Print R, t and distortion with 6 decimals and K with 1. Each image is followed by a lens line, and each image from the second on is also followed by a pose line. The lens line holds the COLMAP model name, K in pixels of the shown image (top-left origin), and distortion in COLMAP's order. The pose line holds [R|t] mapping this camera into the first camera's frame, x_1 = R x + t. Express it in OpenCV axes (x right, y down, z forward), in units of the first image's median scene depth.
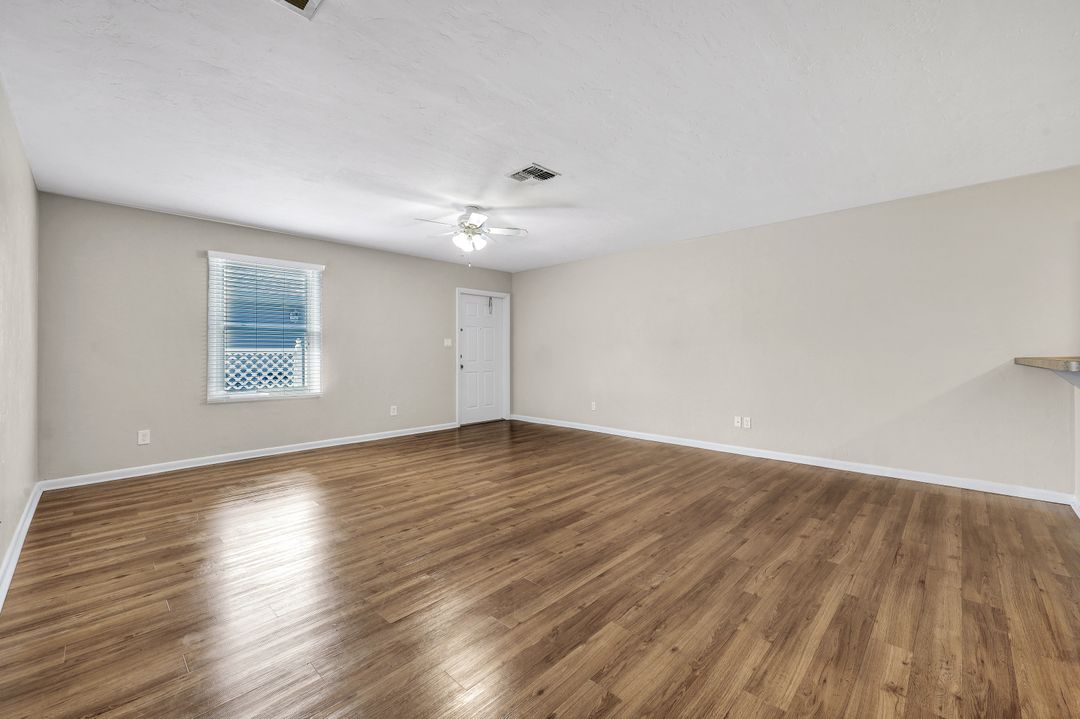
lens RADIAL K [[437.0, 0, 540.0], [0, 437.0, 354.2], [0, 0, 1]] dist [-0.002516, 0.000835]
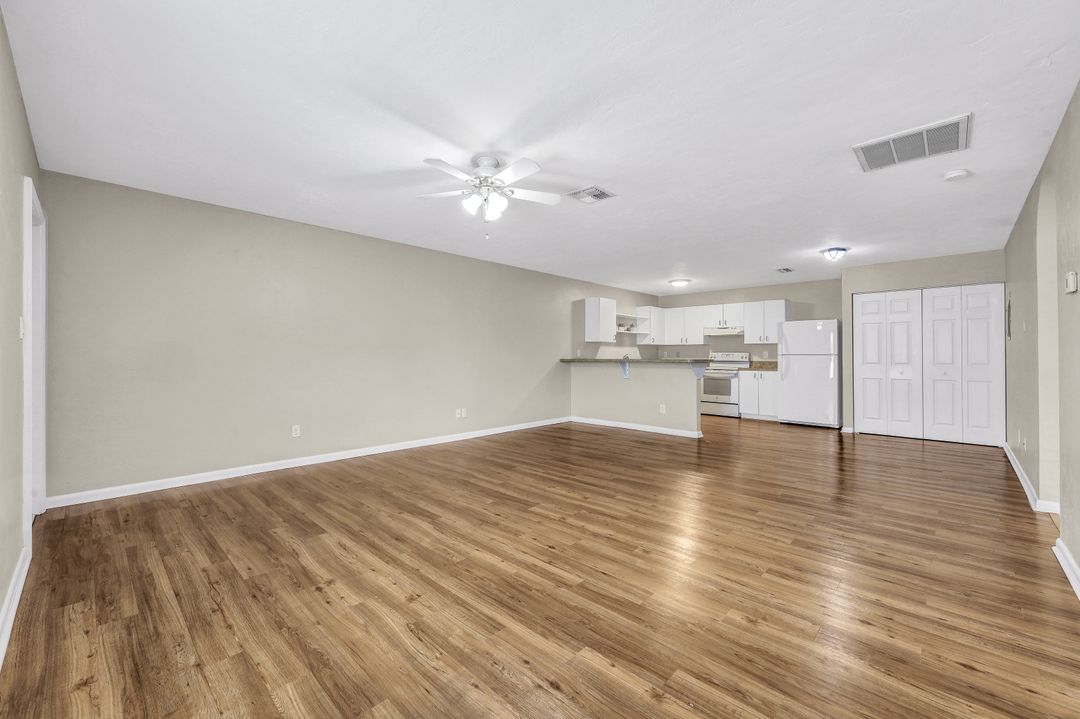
lens RADIAL K [[437.0, 0, 538.6], [0, 437.0, 353.1], [0, 0, 1]] dist [-0.002516, 0.000835]
pose [[-0.001733, 0.009752, 0.999951, -1.021617], [0.001360, 0.999952, -0.009749, -0.003231], [-0.999998, 0.001343, -0.001746, 1.037574]]
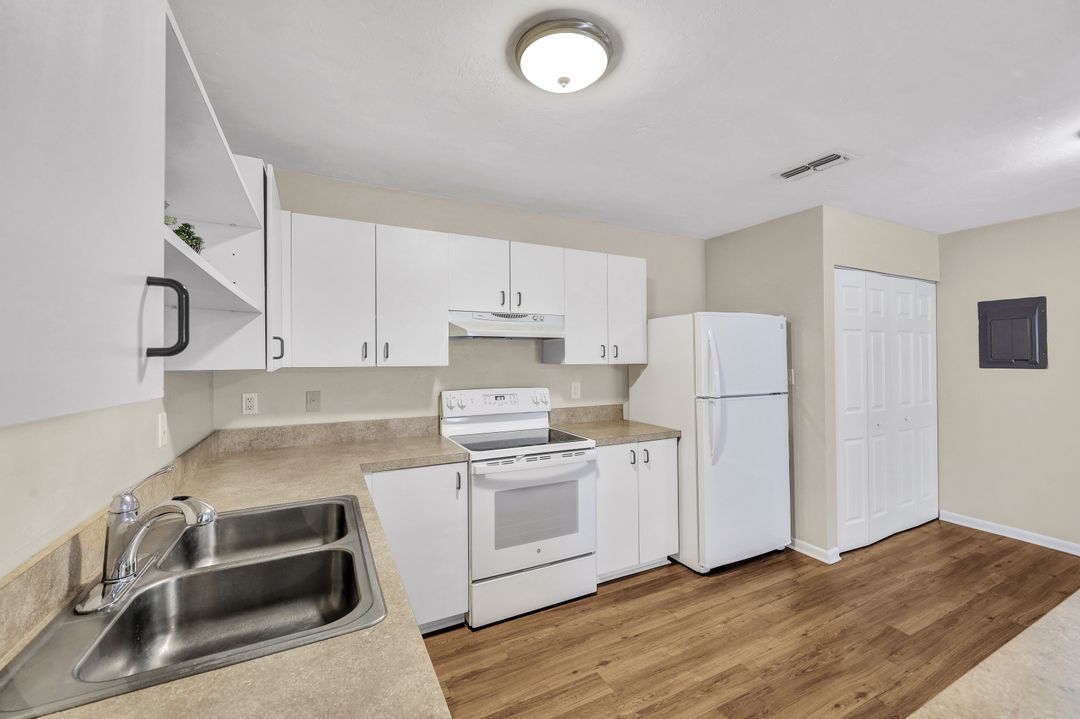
lens RADIAL K [[437.0, 0, 539.9], [0, 437.0, 349.5], [0, 0, 1]] dist [-0.002516, 0.000835]
pose [[-0.946908, 0.010782, 0.321323, 1.033541], [0.006506, 0.999875, -0.014378, -0.089540], [-0.321438, -0.011524, -0.946861, 0.741375]]
